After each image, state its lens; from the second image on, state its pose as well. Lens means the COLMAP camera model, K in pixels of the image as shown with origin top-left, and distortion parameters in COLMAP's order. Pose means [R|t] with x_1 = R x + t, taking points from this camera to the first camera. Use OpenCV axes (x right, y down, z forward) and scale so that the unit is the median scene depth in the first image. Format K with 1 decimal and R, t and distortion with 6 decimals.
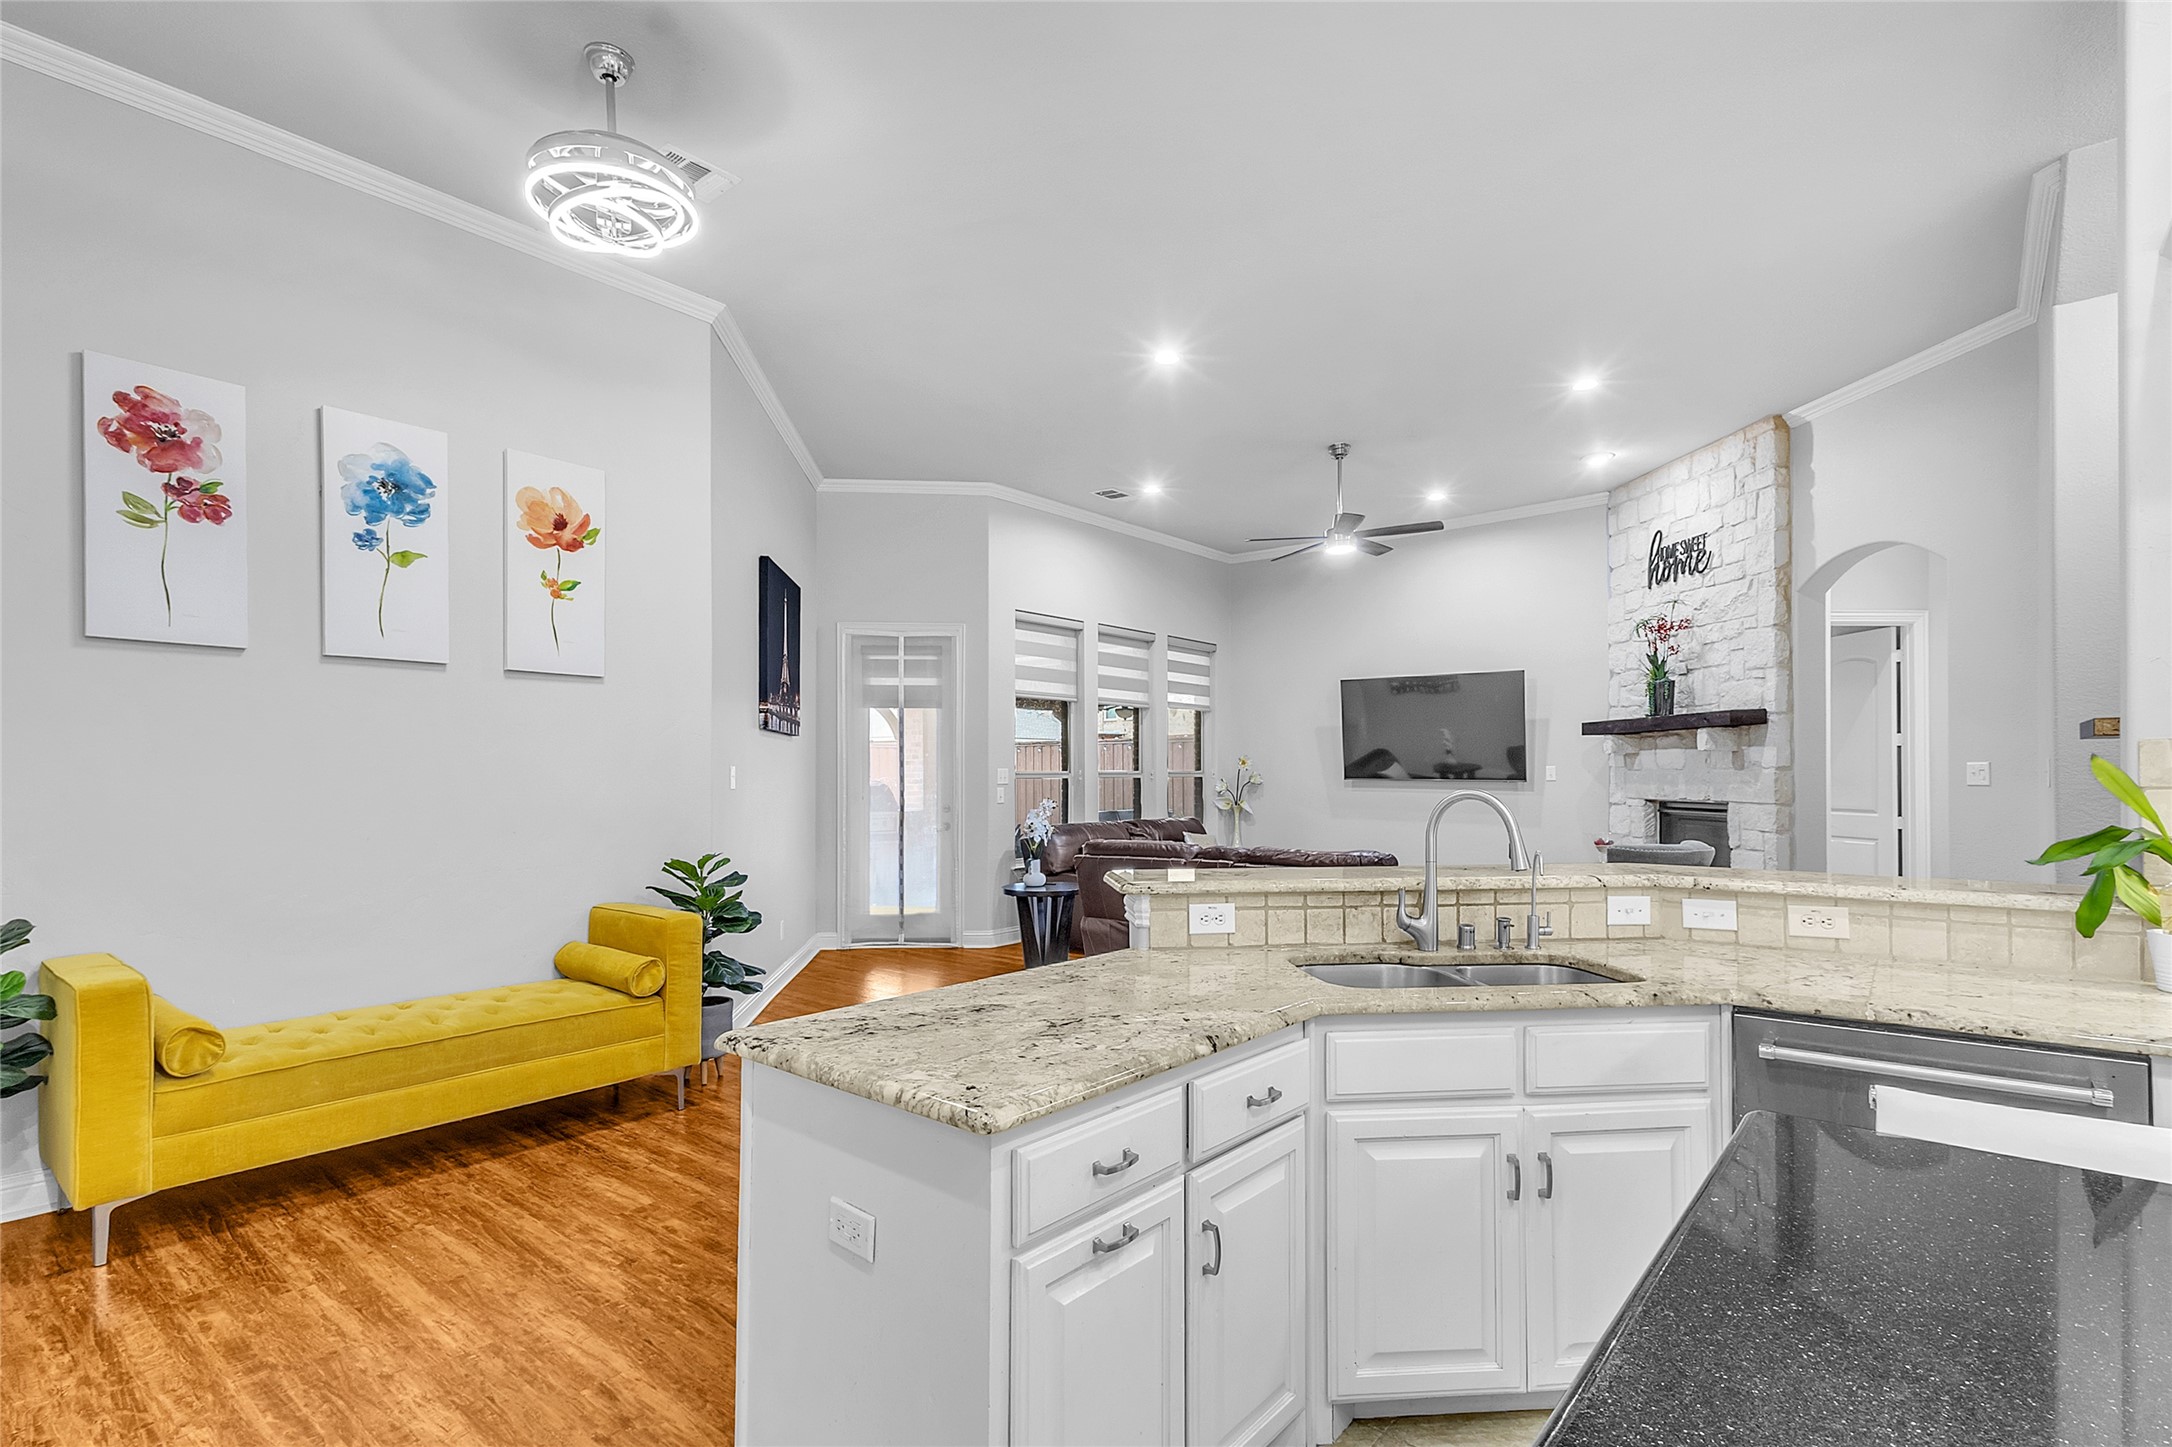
lens RADIAL K [[1033.8, 0, 1047.7], [0, 1033.8, 777.5], [0, 0, 1]] dist [0.019675, -0.004810]
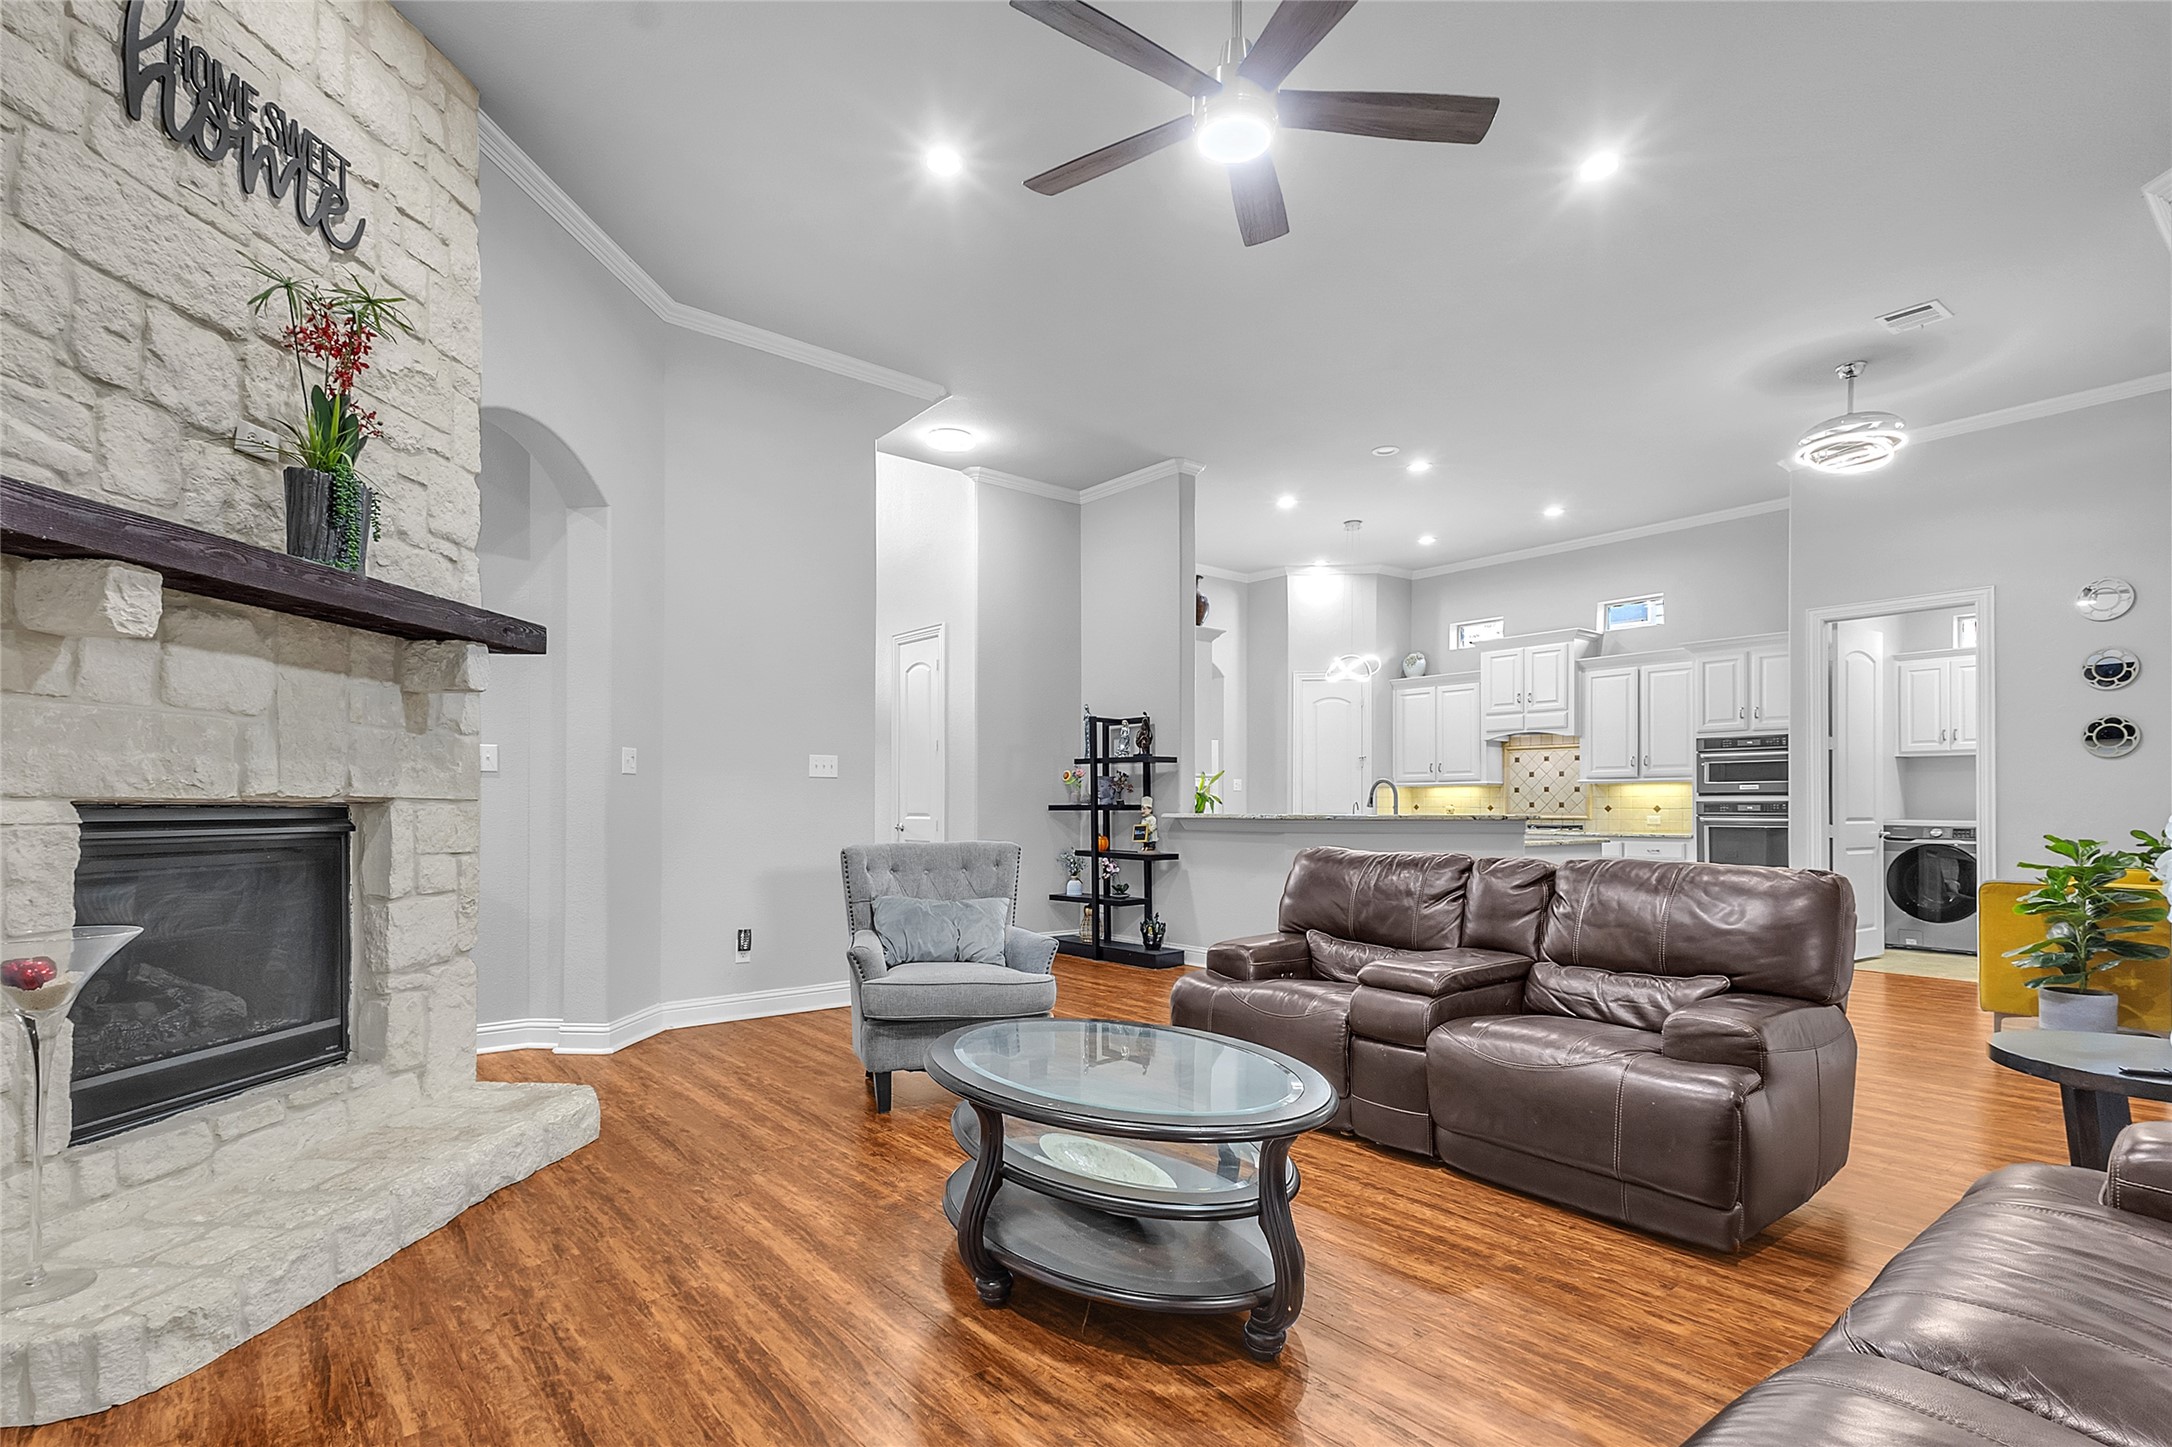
lens RADIAL K [[1033.8, 0, 1071.3], [0, 1033.8, 800.1], [0, 0, 1]] dist [0.019675, -0.004810]
pose [[-0.986052, 0.000757, 0.166437, 0.424435], [0.000999, 0.999999, 0.001370, 0.034701], [-0.166436, 0.001517, -0.986051, 2.126790]]
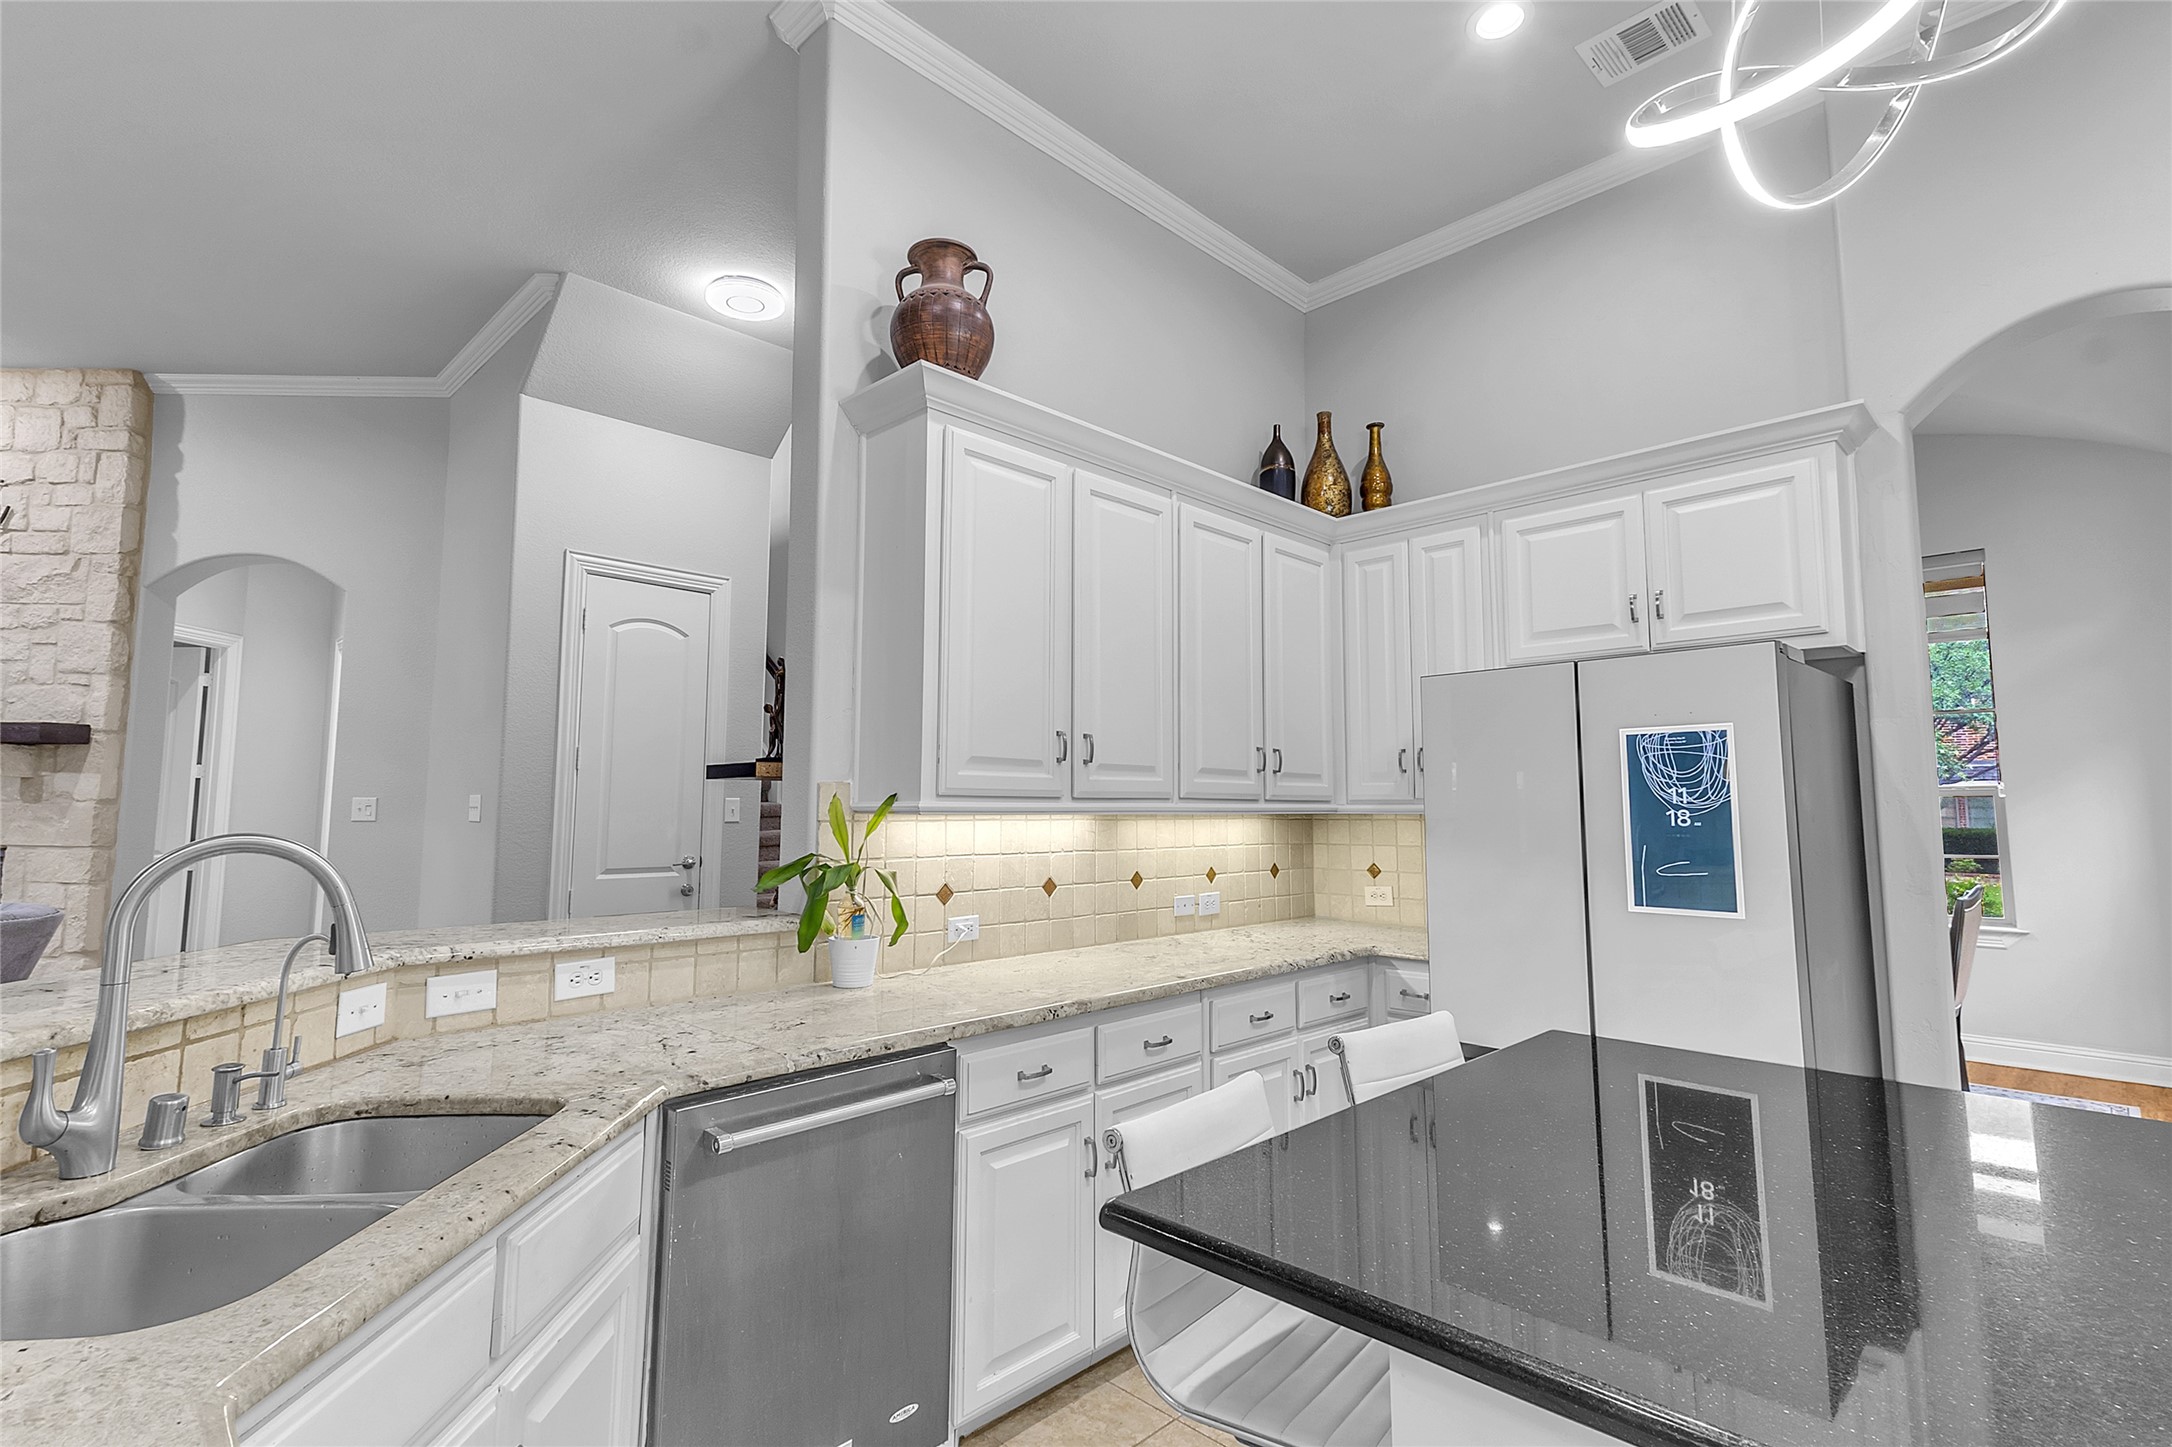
lens RADIAL K [[1033.8, 0, 1083.3], [0, 1033.8, 710.1], [0, 0, 1]] dist [0.019675, -0.004810]
pose [[0.062746, 0.099709, 0.993036, -0.067071], [-0.001117, 0.995003, -0.099836, 0.000735], [-0.998029, 0.005155, 0.062544, 0.294735]]
